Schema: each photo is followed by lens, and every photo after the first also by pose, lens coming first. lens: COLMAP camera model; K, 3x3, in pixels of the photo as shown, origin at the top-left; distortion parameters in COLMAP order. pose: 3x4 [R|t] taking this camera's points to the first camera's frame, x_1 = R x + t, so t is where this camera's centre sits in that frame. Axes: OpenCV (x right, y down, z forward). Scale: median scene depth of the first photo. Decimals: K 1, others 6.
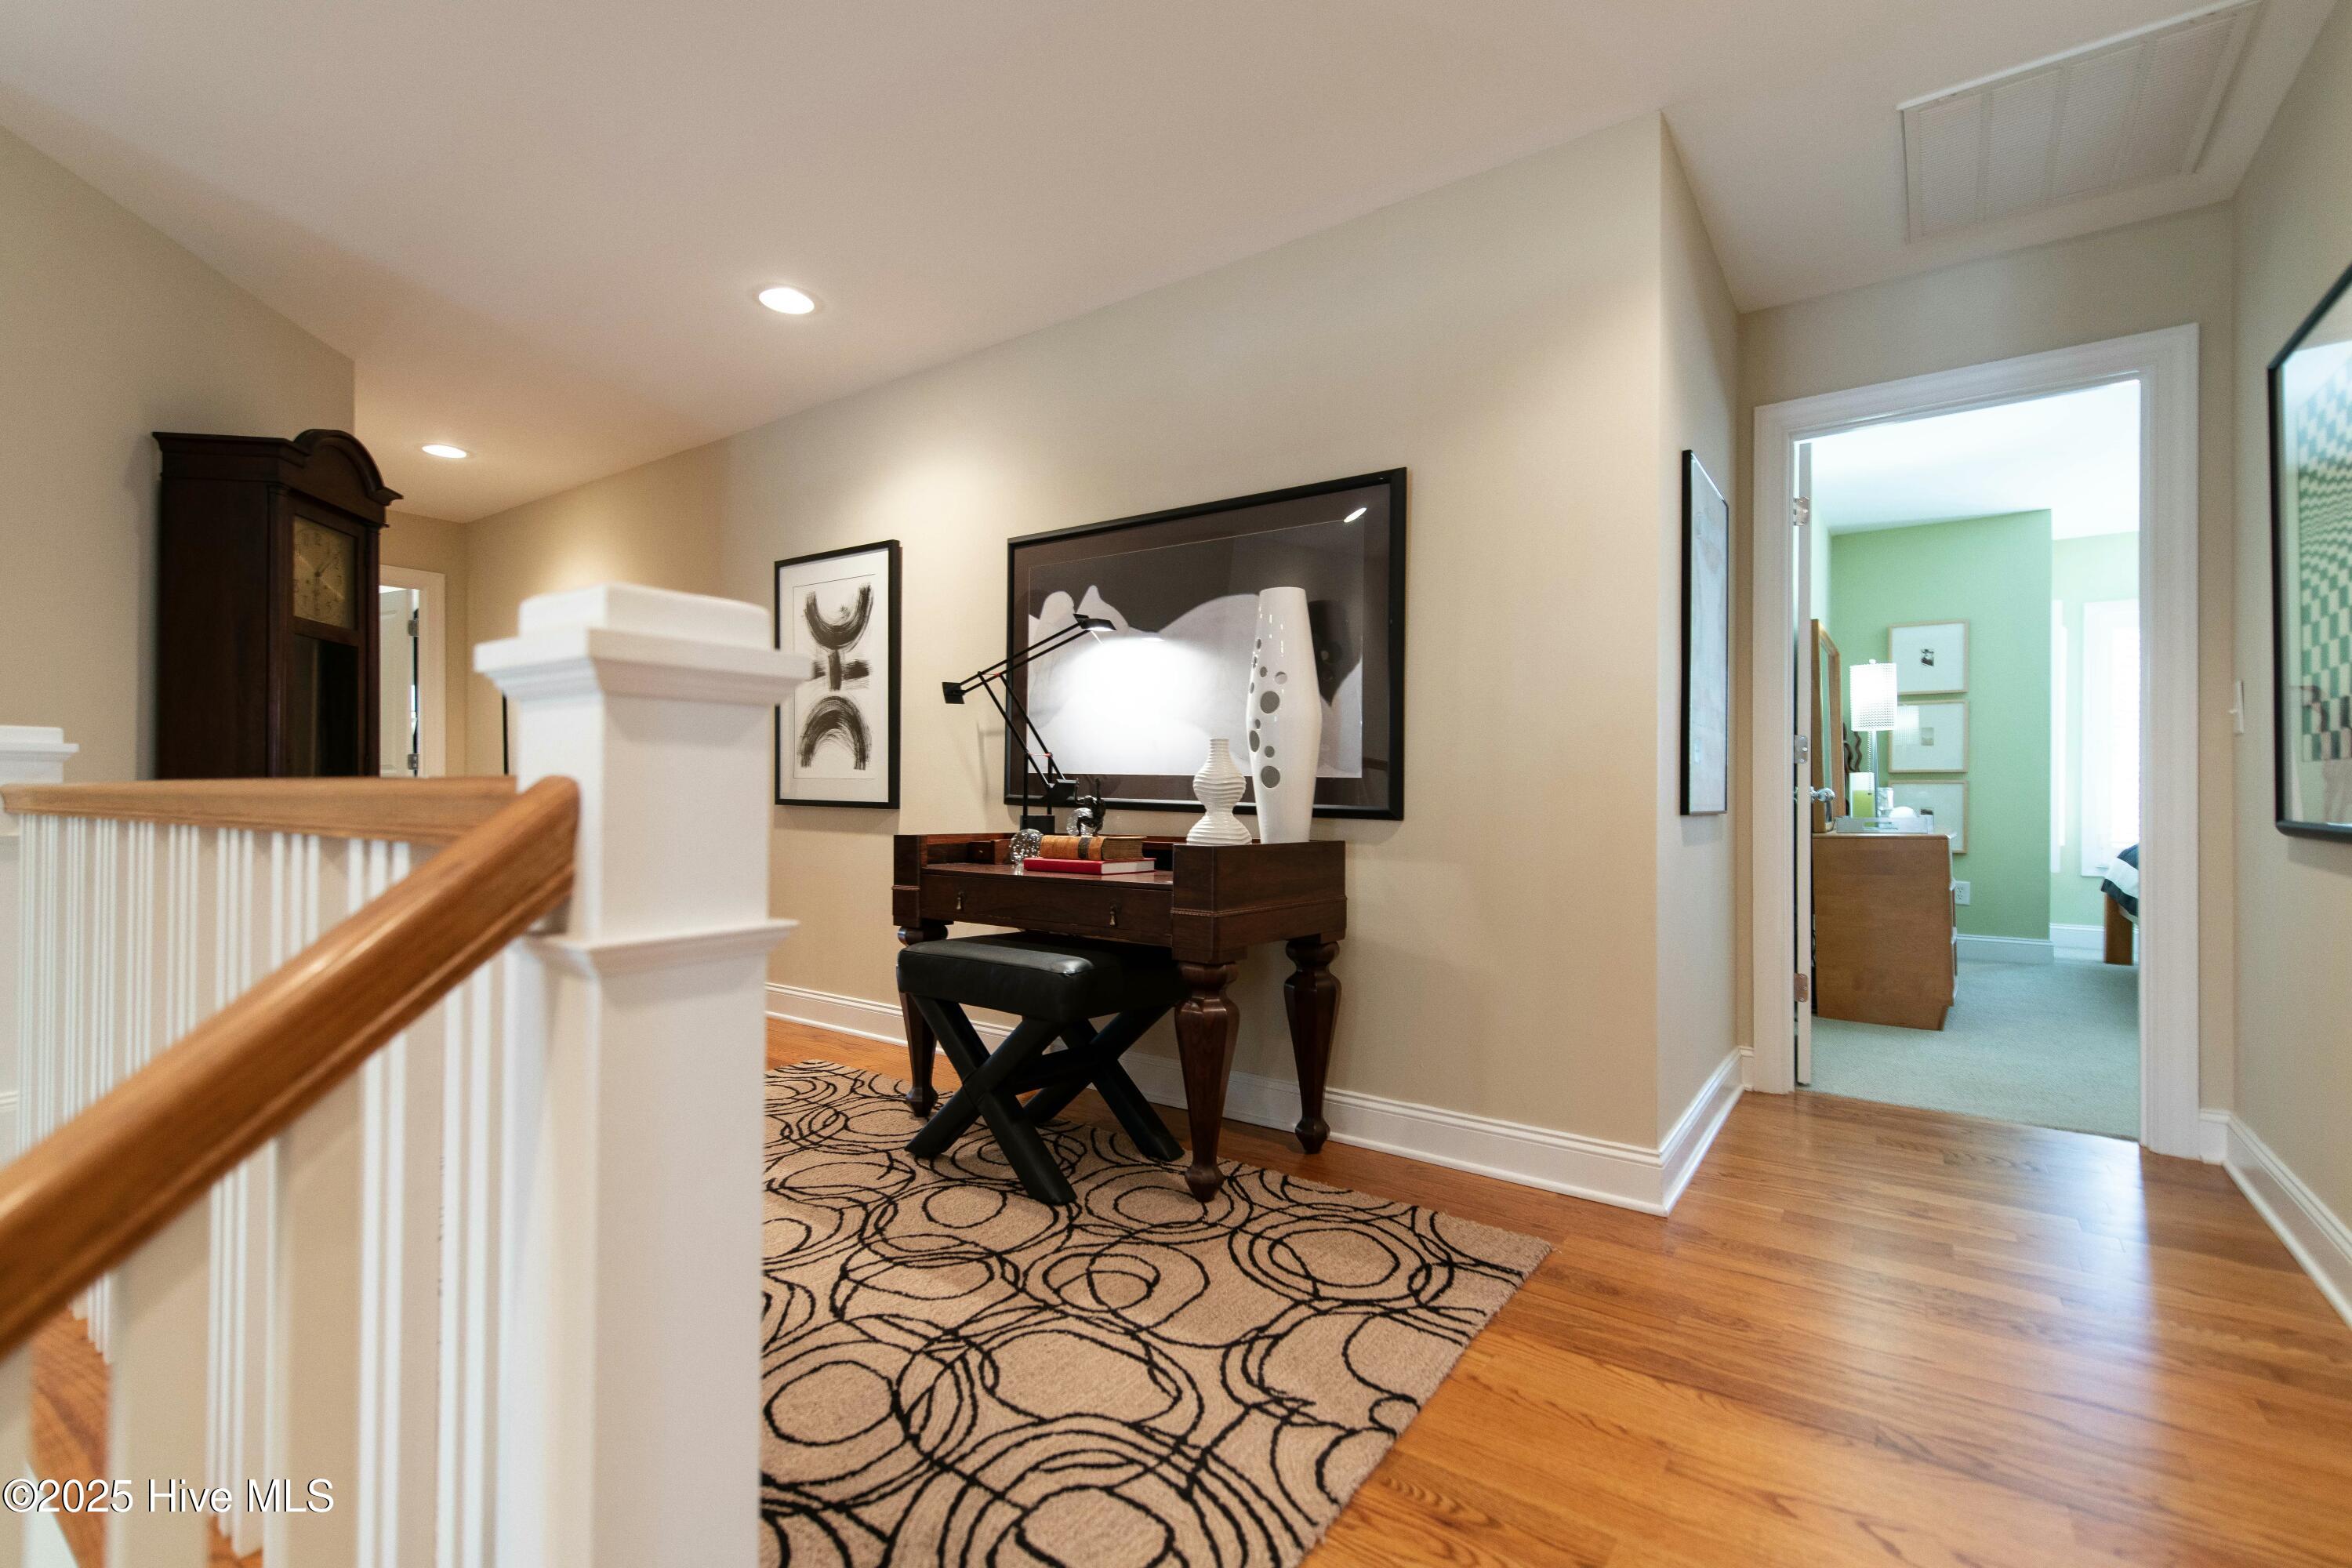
lens RADIAL K [[1049.3, 0, 1176.0], [0, 1049.3, 784.0], [0, 0, 1]] dist [0.000649, -0.000059]
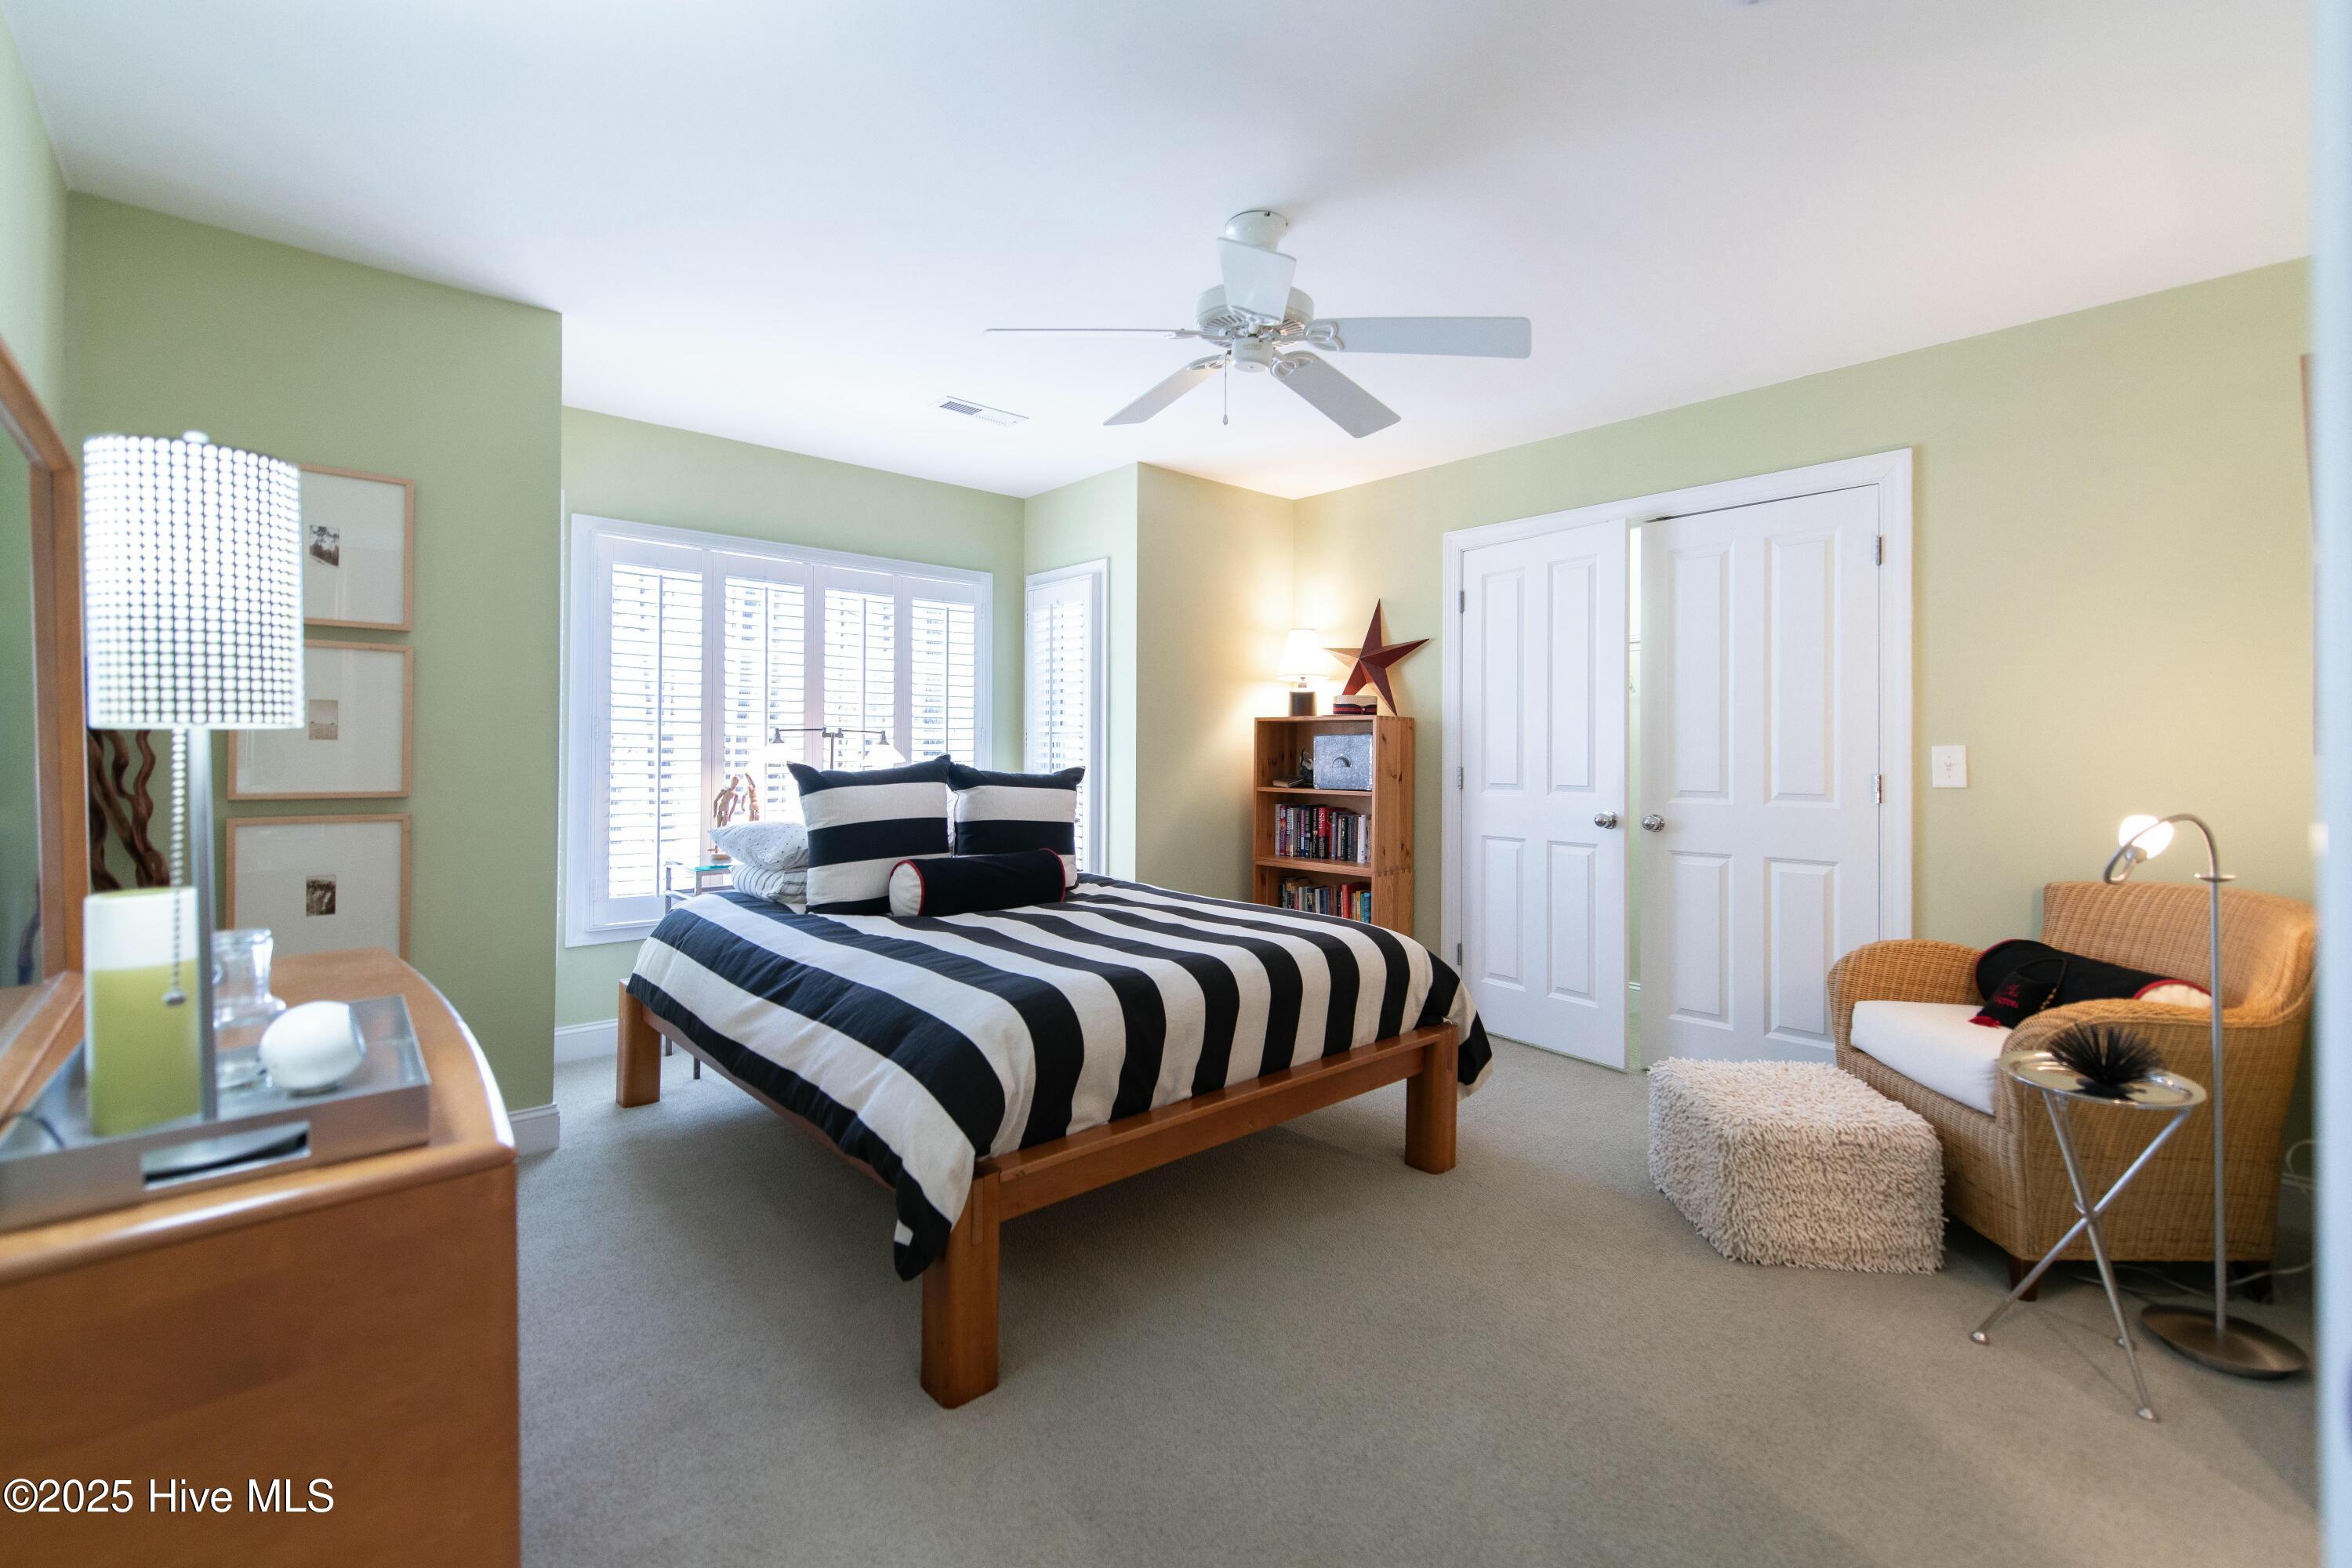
lens RADIAL K [[1025.6, 0, 1177.3], [0, 1025.6, 749.4], [0, 0, 1]] dist [0.000633, 0.000038]
pose [[0.209394, -0.000068, 0.977831, 0.713391], [-0.008874, 0.999959, 0.001970, -0.072379], [-0.977791, -0.009089, 0.209384, 1.082862]]
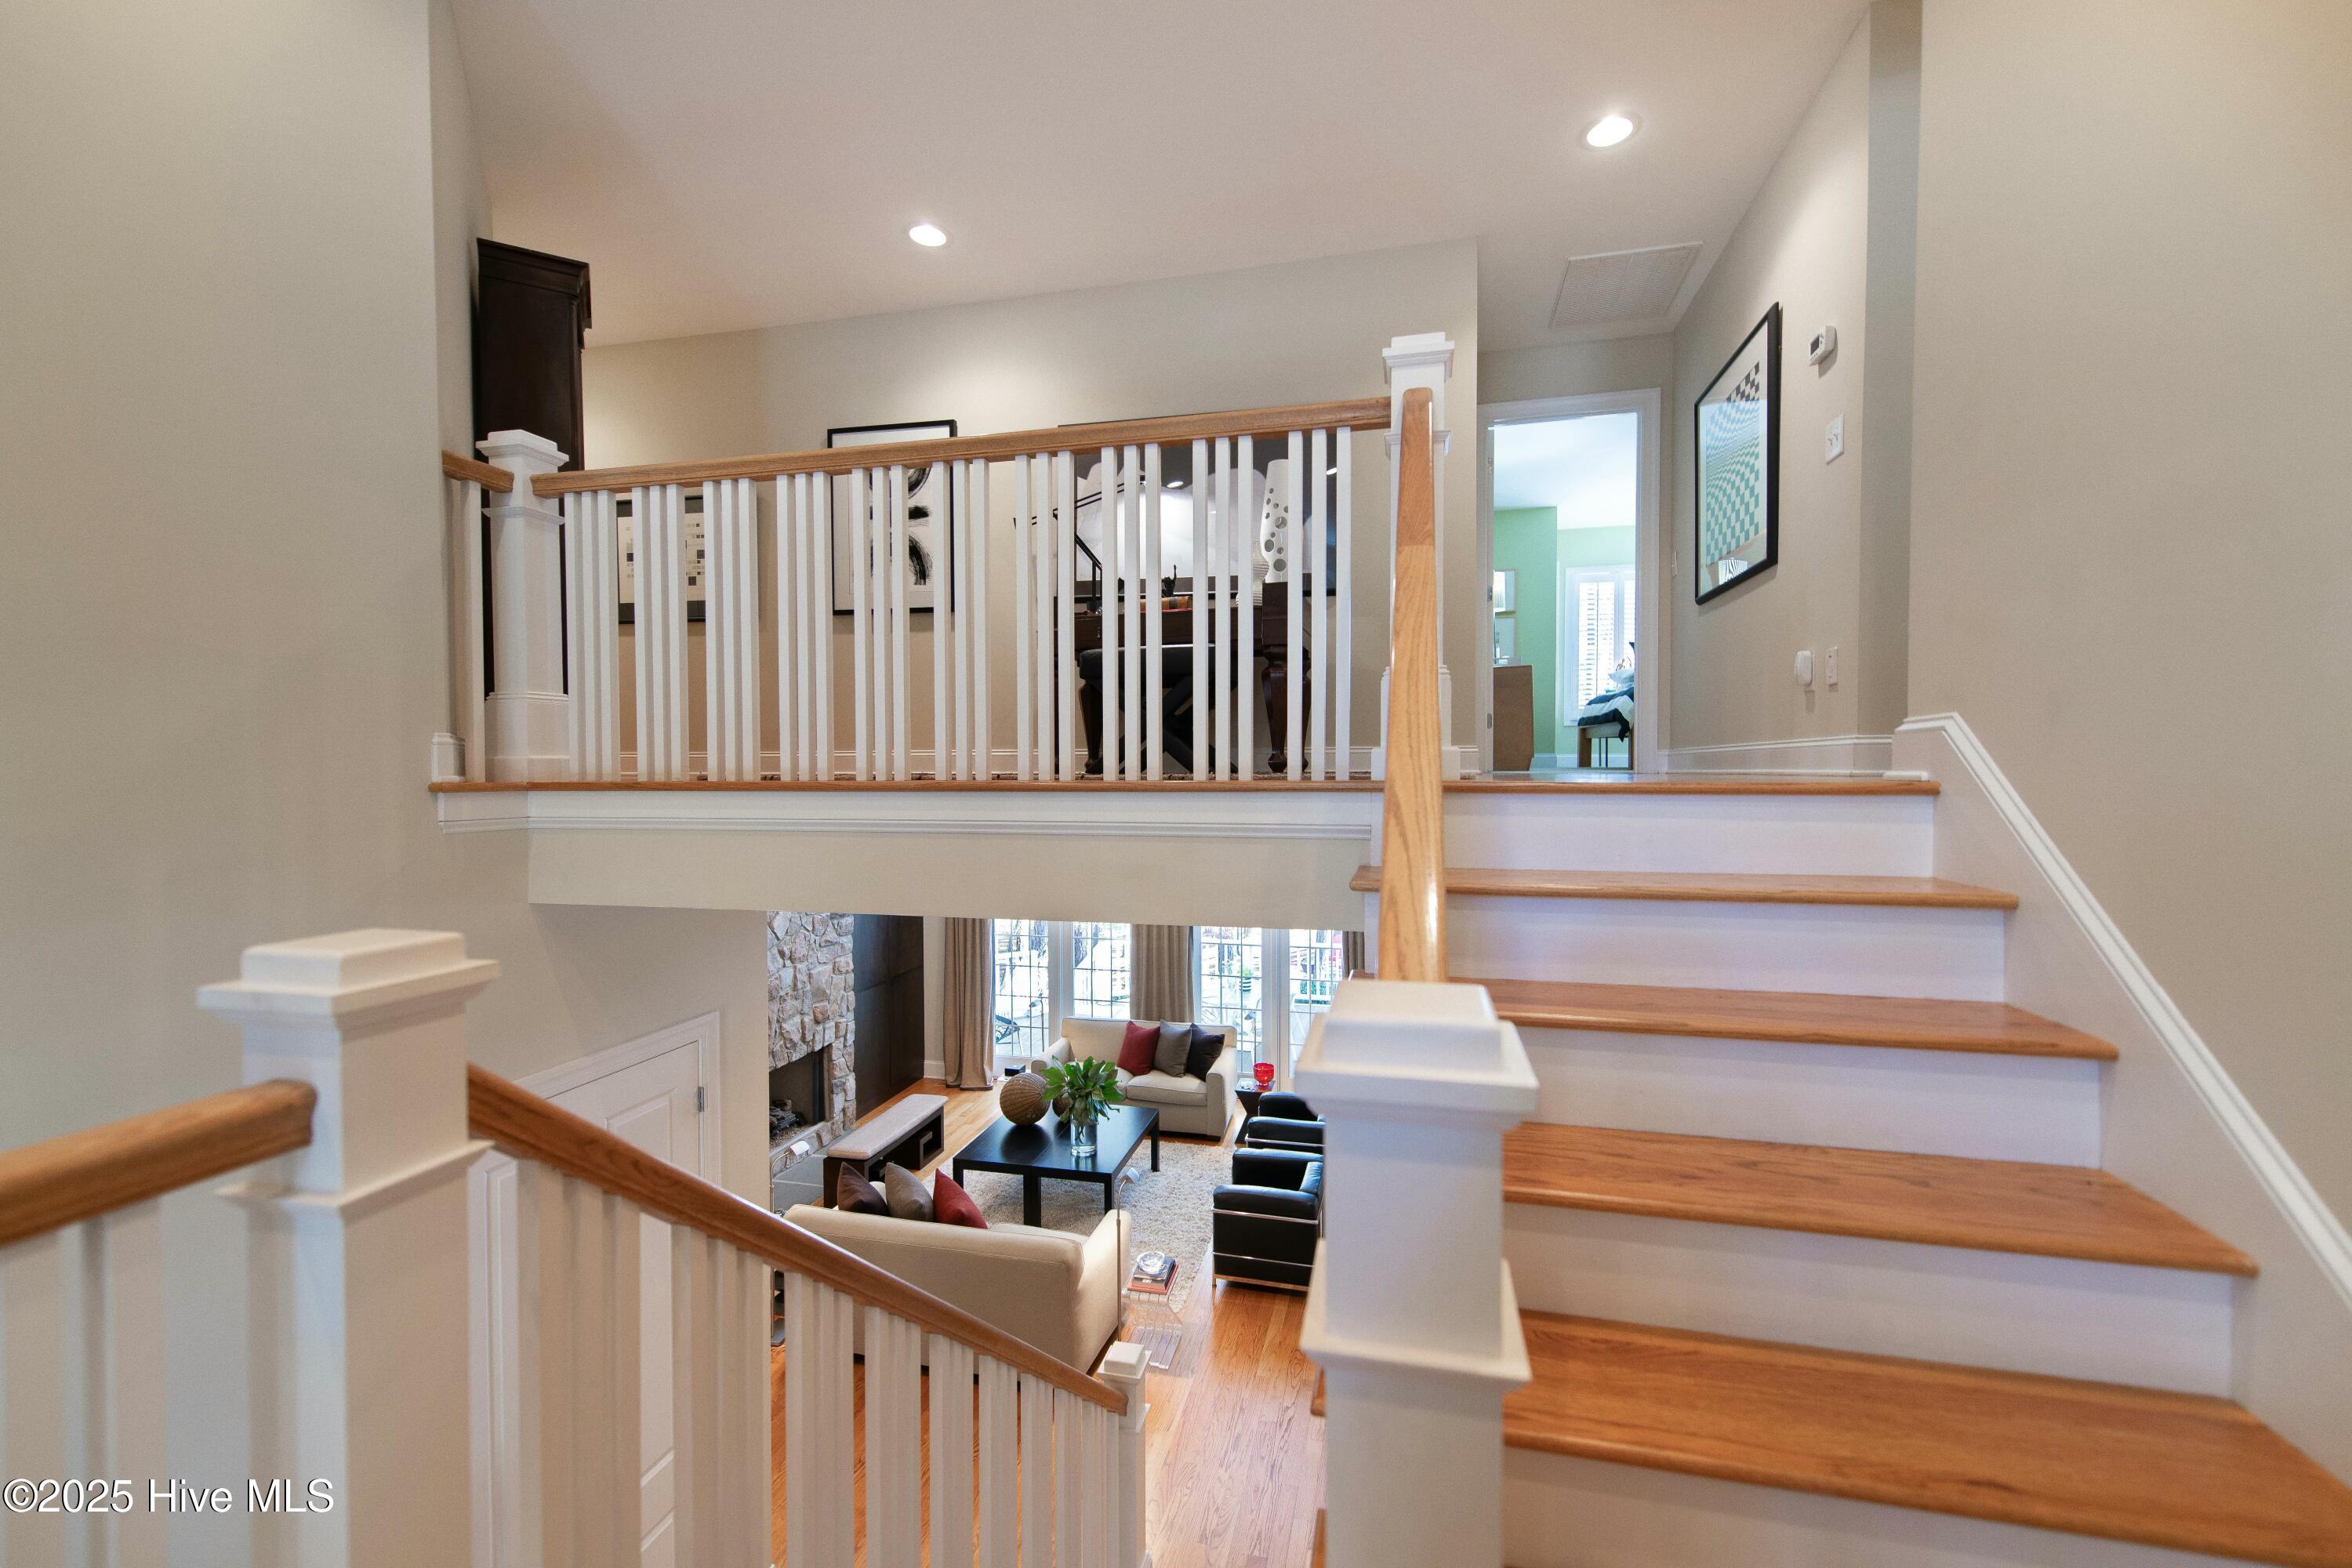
lens RADIAL K [[950.6, 0, 1179.6], [0, 950.6, 794.1], [0, 0, 1]] dist [0.011243, 0.000038]
pose [[0.924866, -0.010998, 0.380135, -0.644523], [0.001041, 0.999651, 0.026389, 0.318279], [-0.380292, -0.024010, 0.924555, -0.422234]]
